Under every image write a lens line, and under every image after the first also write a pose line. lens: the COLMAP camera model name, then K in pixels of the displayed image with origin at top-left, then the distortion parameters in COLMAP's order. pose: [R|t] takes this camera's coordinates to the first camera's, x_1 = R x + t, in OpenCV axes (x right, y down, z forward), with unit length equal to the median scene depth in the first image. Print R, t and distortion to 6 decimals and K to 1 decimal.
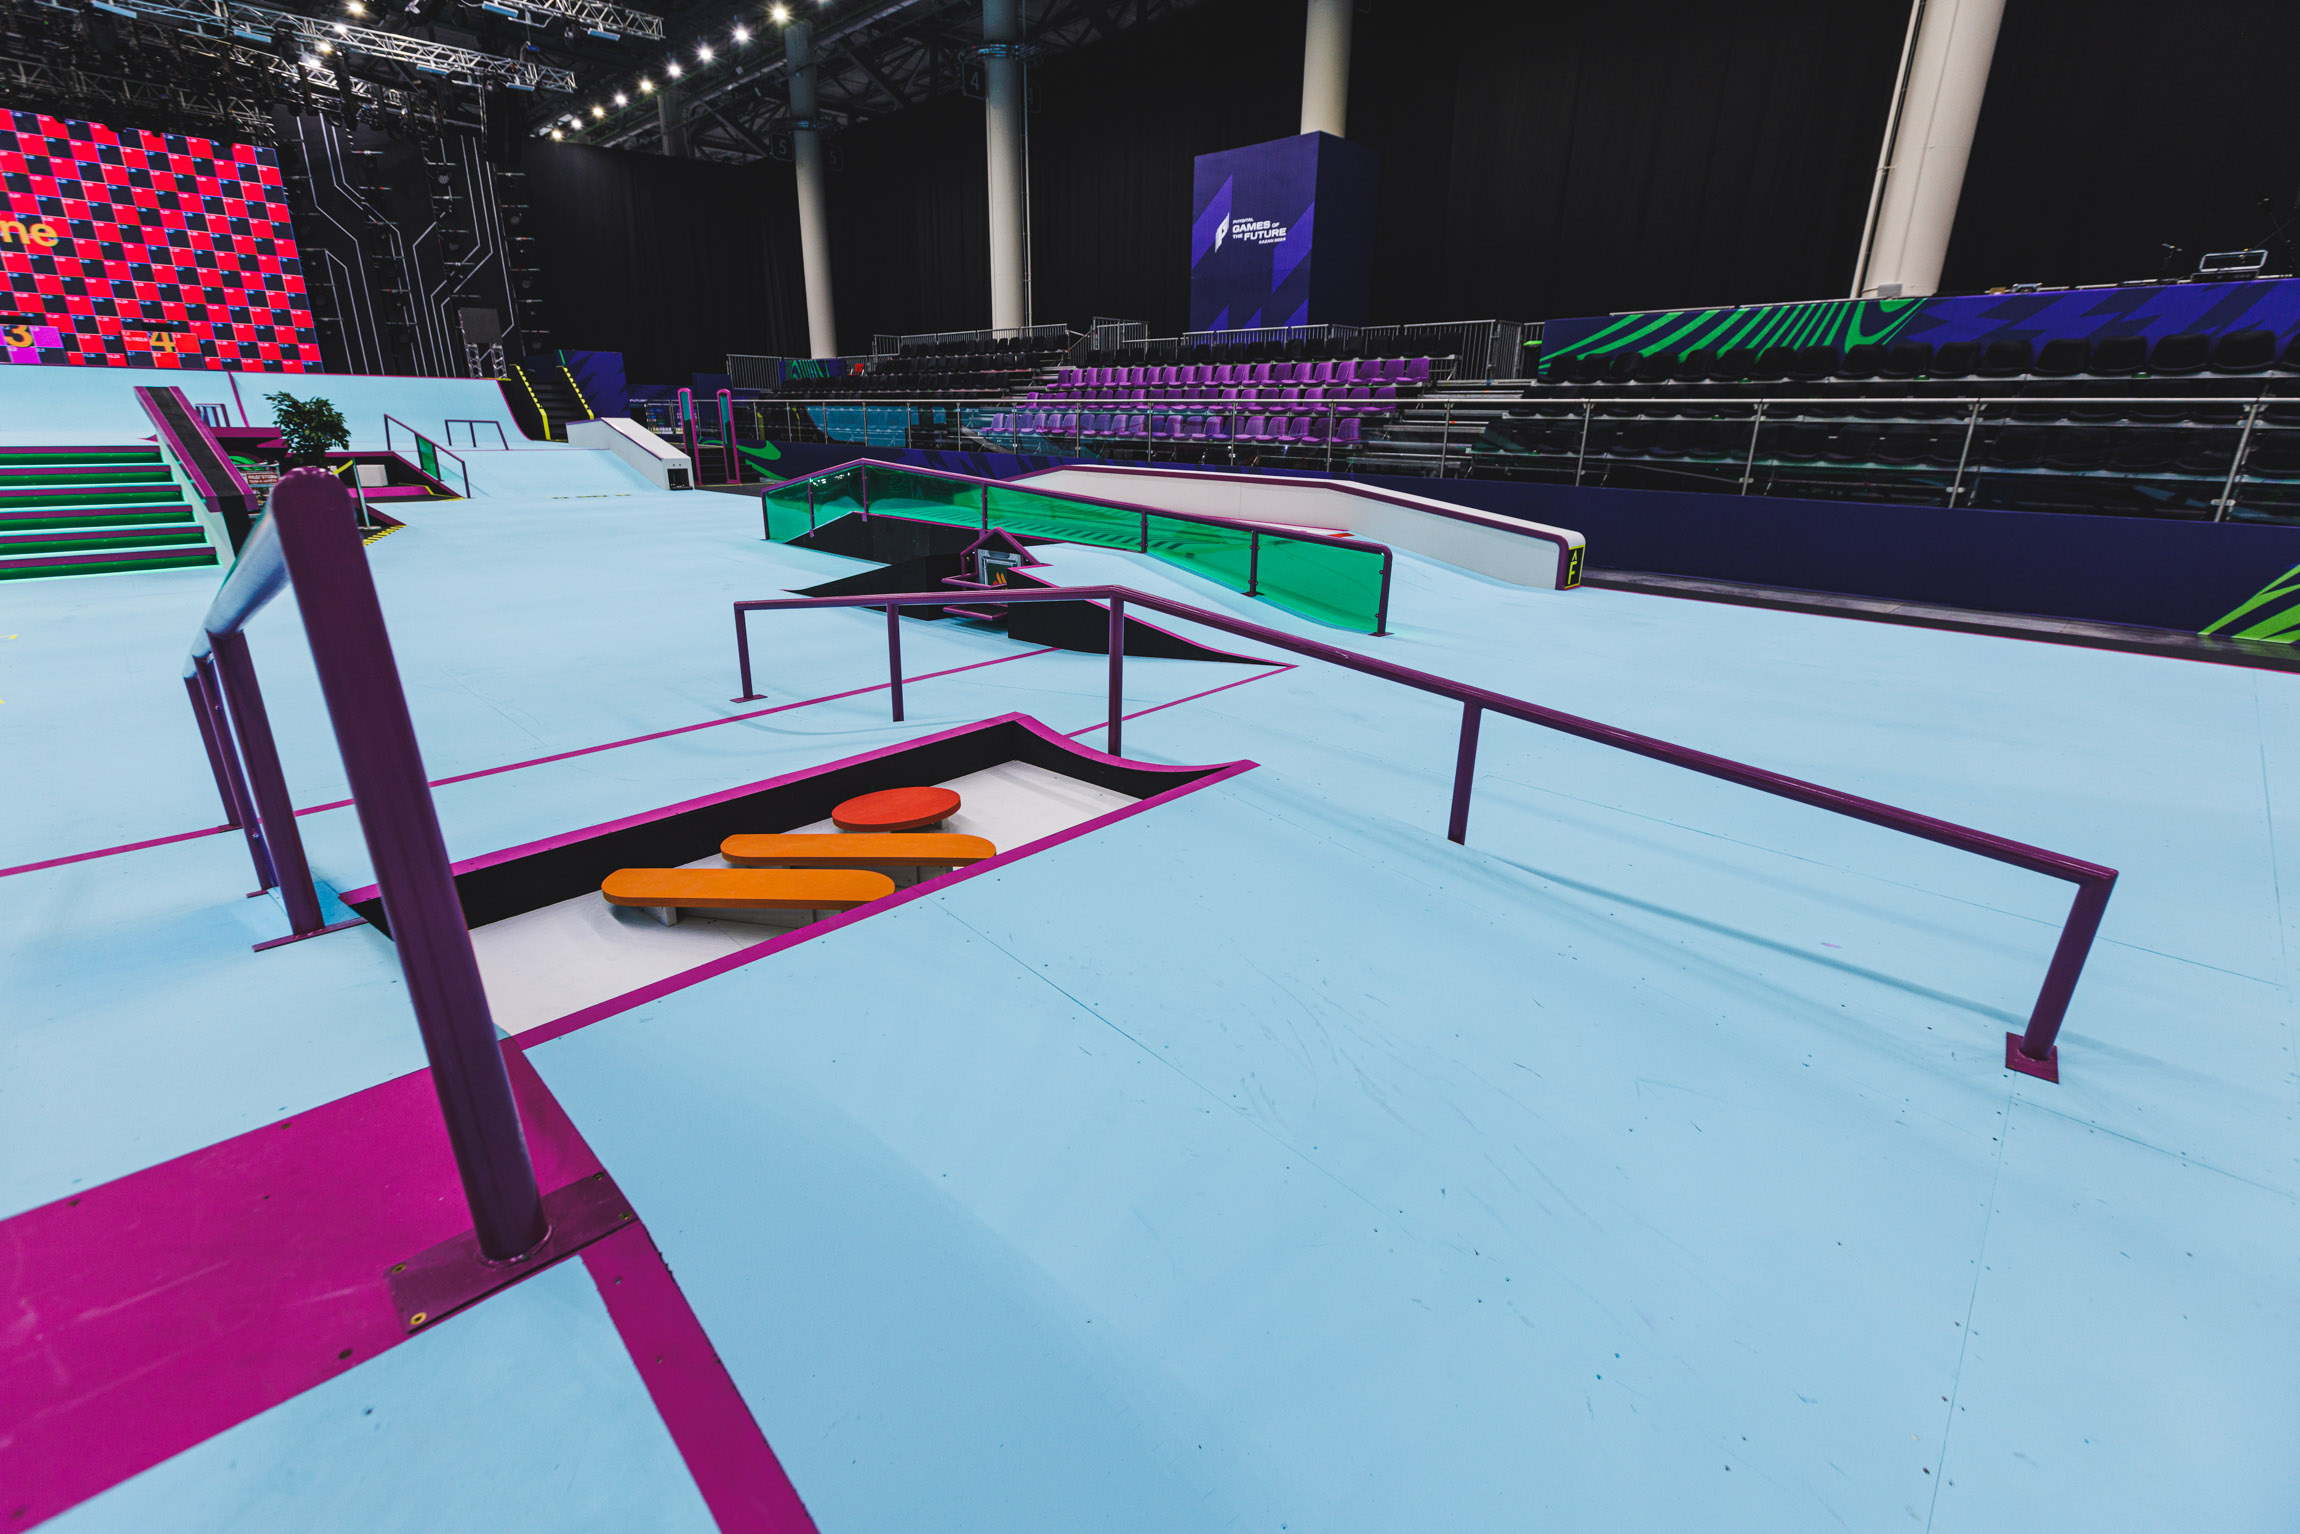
lens RADIAL K [[1011.9, 0, 1156.8], [0, 1011.9, 767.7], [0, 0, 1]] dist [0.001624, -0.001684]
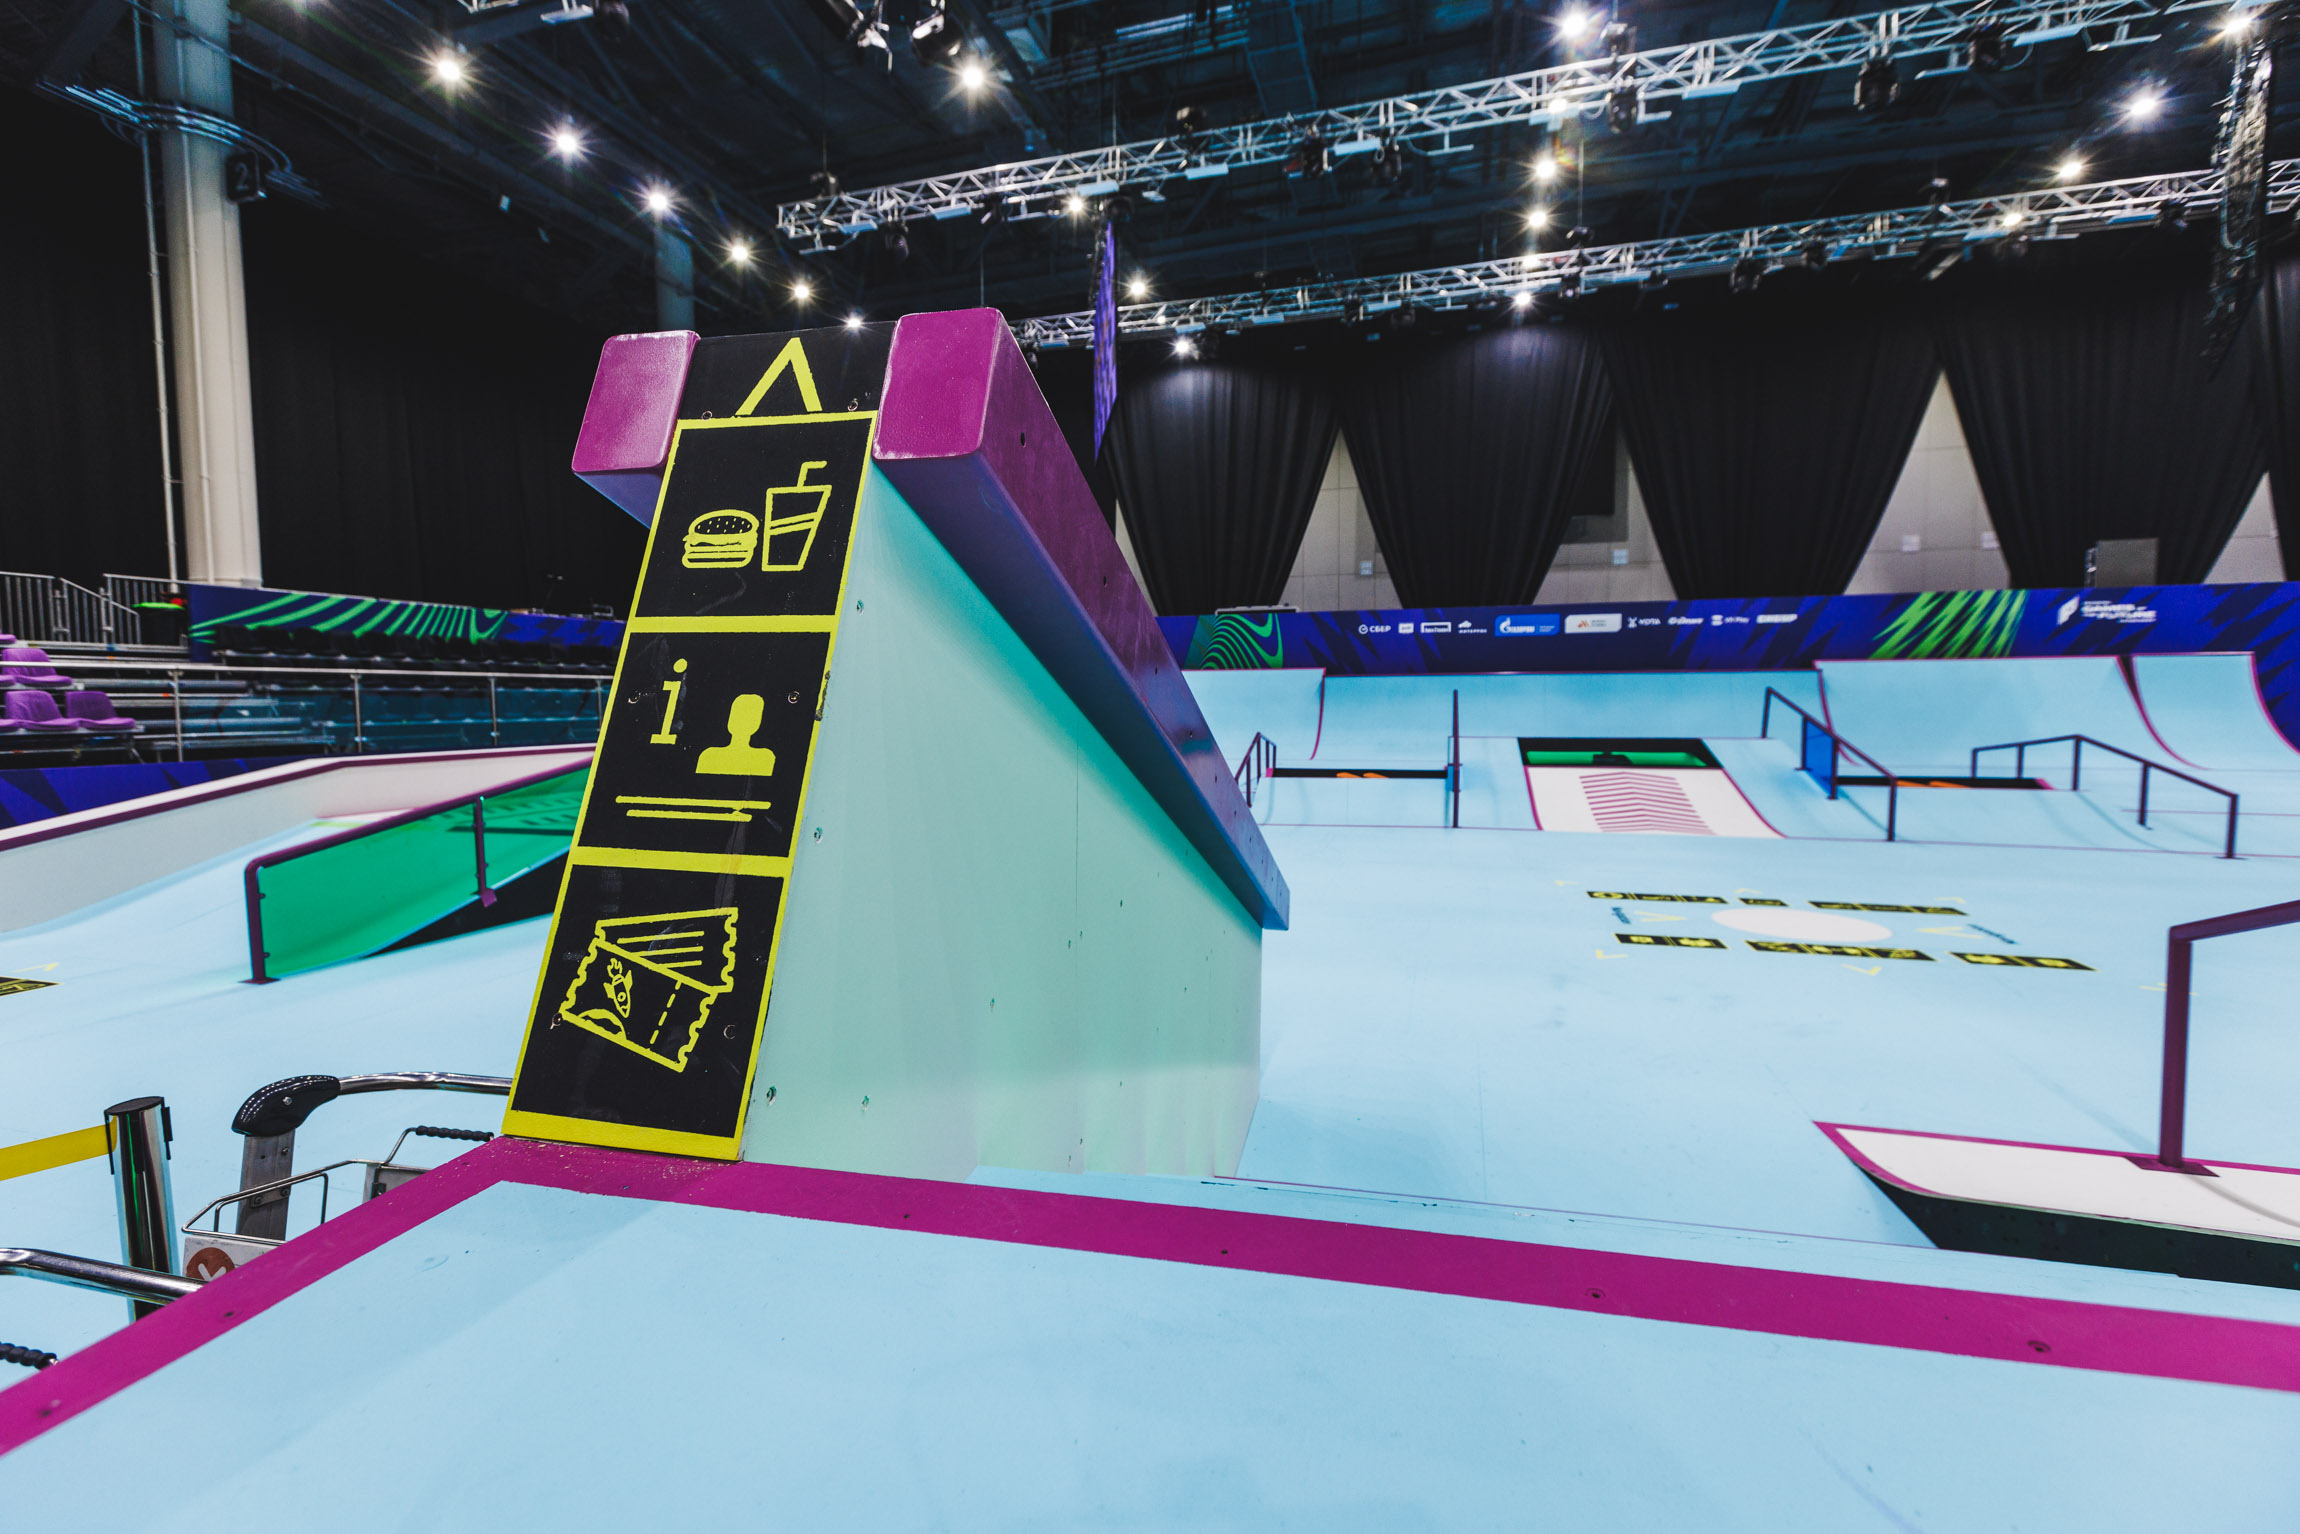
lens RADIAL K [[1011.9, 0, 1143.4], [0, 1011.9, 762.3], [0, 0, 1]] dist [0.001624, -0.001684]
pose [[-0.500863, -0.069847, 0.862703, -0.749253], [0.280384, 0.929896, 0.238070, -0.254127], [-0.818853, 0.361129, -0.446167, 0.711151]]
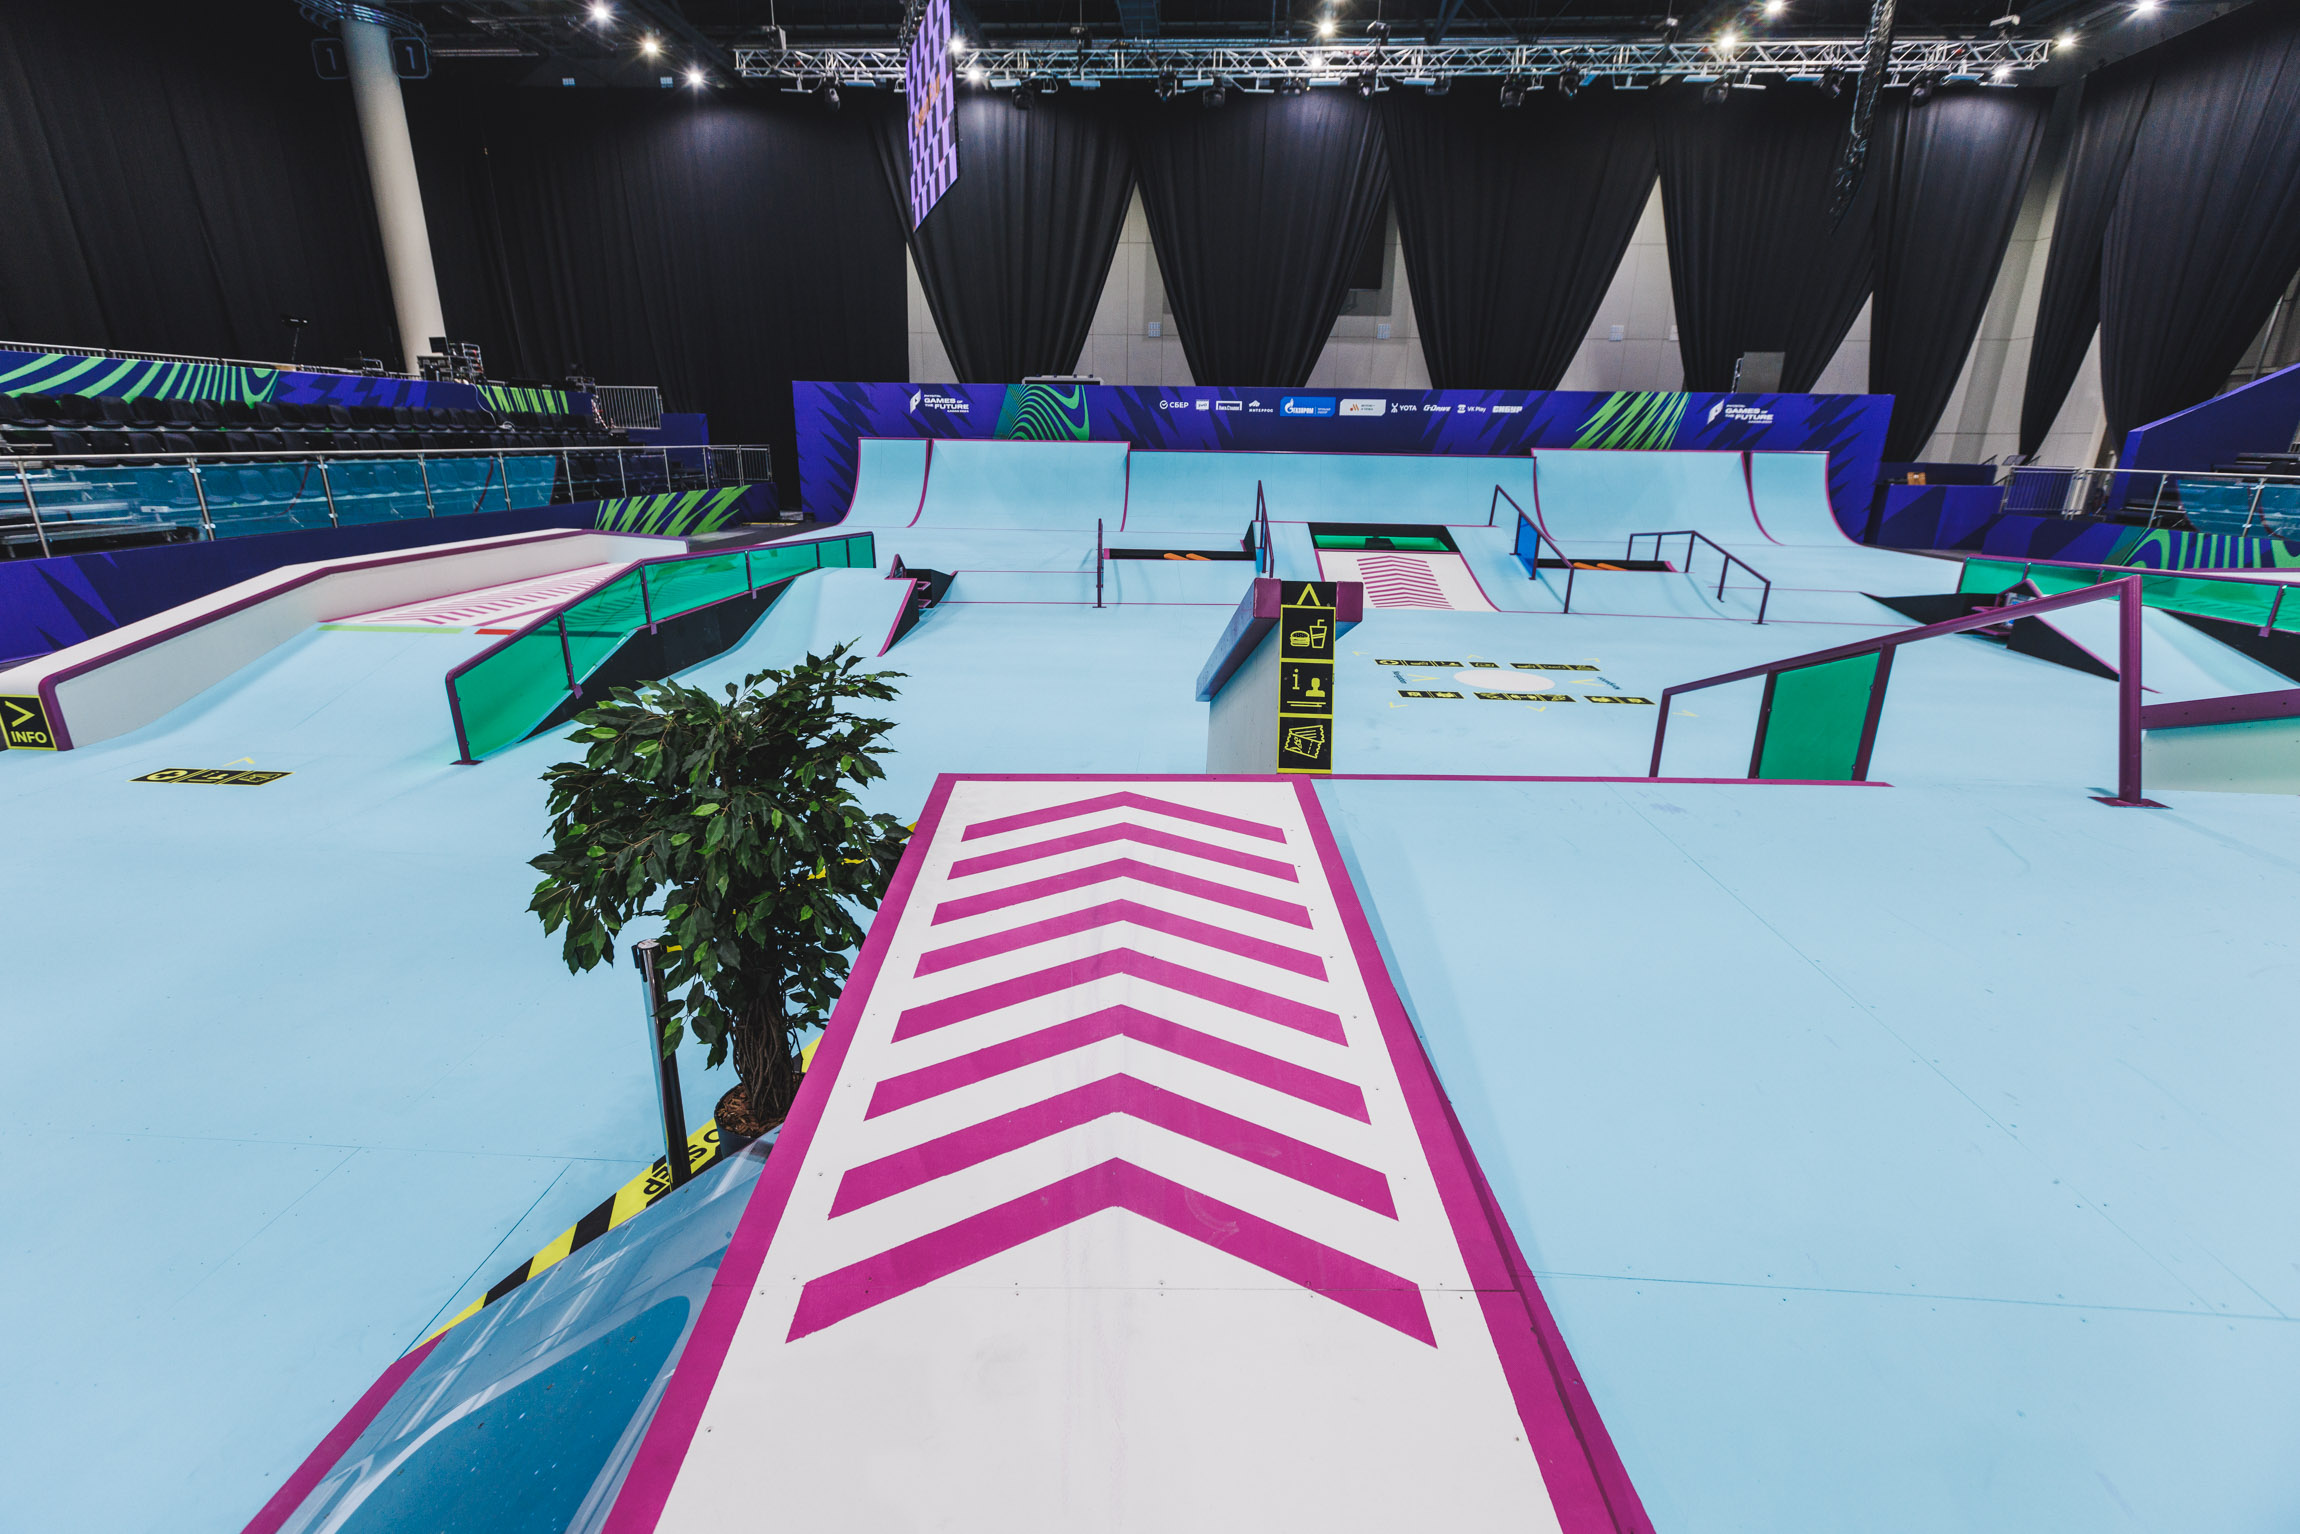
lens RADIAL K [[1011.9, 0, 1137.2], [0, 1011.9, 767.5], [0, 0, 1]] dist [0.001624, -0.001684]
pose [[-0.684910, -0.253033, 0.683281, -0.822273], [0.211833, 0.828108, 0.519003, -0.352138], [-0.697155, 0.500212, -0.513578, 0.846584]]
